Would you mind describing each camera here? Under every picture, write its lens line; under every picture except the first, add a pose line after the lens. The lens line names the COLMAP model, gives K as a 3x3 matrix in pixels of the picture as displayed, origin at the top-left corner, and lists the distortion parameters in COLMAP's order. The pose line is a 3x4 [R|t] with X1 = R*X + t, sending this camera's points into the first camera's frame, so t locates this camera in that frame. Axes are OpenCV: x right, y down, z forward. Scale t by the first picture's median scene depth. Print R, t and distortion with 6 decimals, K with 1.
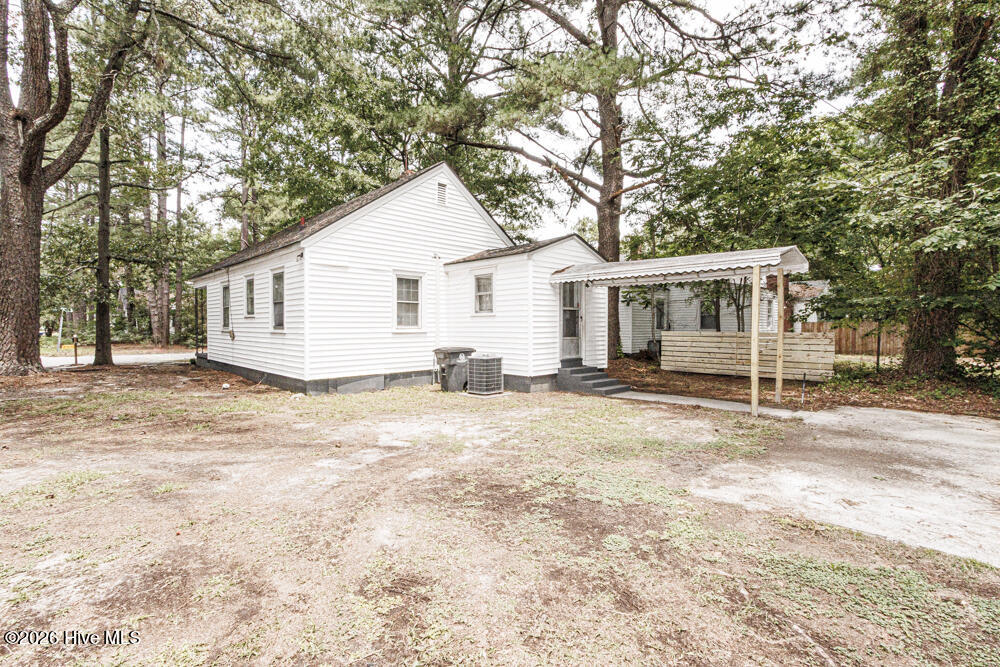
lens RADIAL K [[462.8, 0, 499.5], [0, 462.8, 326.8], [0, 0, 1]] dist [0.008087, -0.000149]
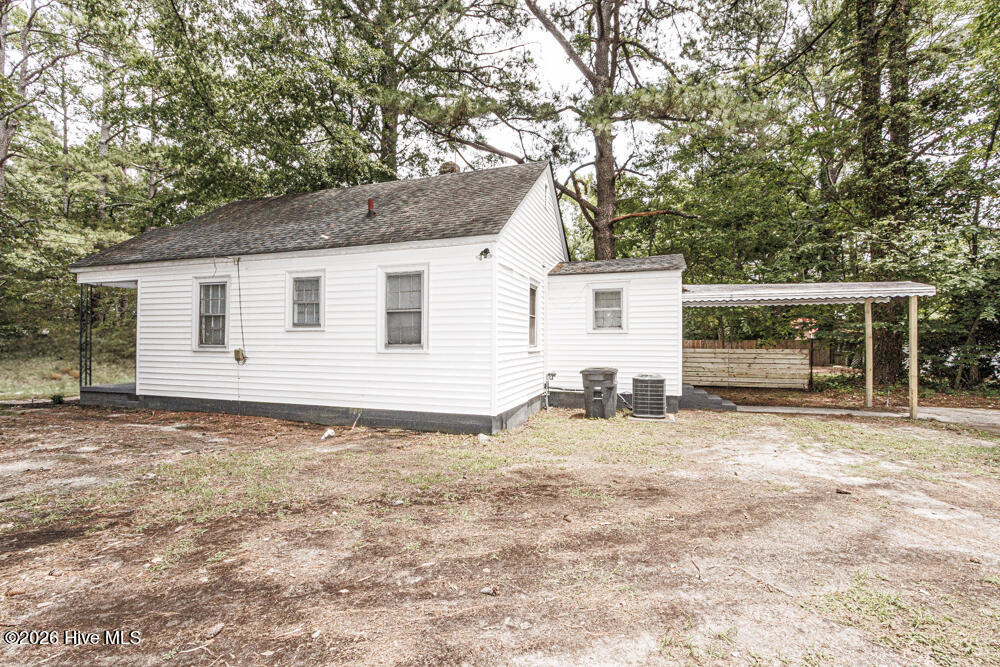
lens RADIAL K [[462.8, 0, 497.1], [0, 462.8, 338.3], [0, 0, 1]] dist [0.008087, -0.000149]
pose [[0.890375, 0.006632, 0.455180, -0.633560], [-0.002163, 0.999944, -0.010338, -0.002677], [-0.455223, 0.008221, 0.890340, 0.271861]]
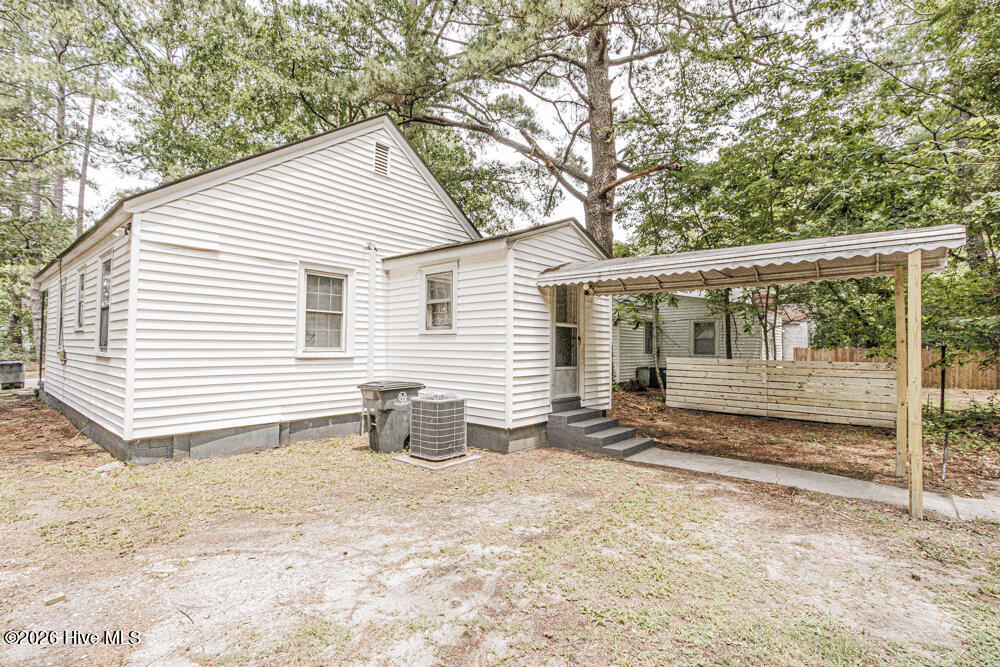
lens RADIAL K [[462.8, 0, 499.4], [0, 462.8, 337.9], [0, 0, 1]] dist [0.008087, -0.000149]
pose [[0.996524, 0.013732, 0.082169, -0.000915], [-0.011901, 0.999671, -0.022730, -0.003529], [-0.082454, 0.021673, 0.996359, 0.311509]]
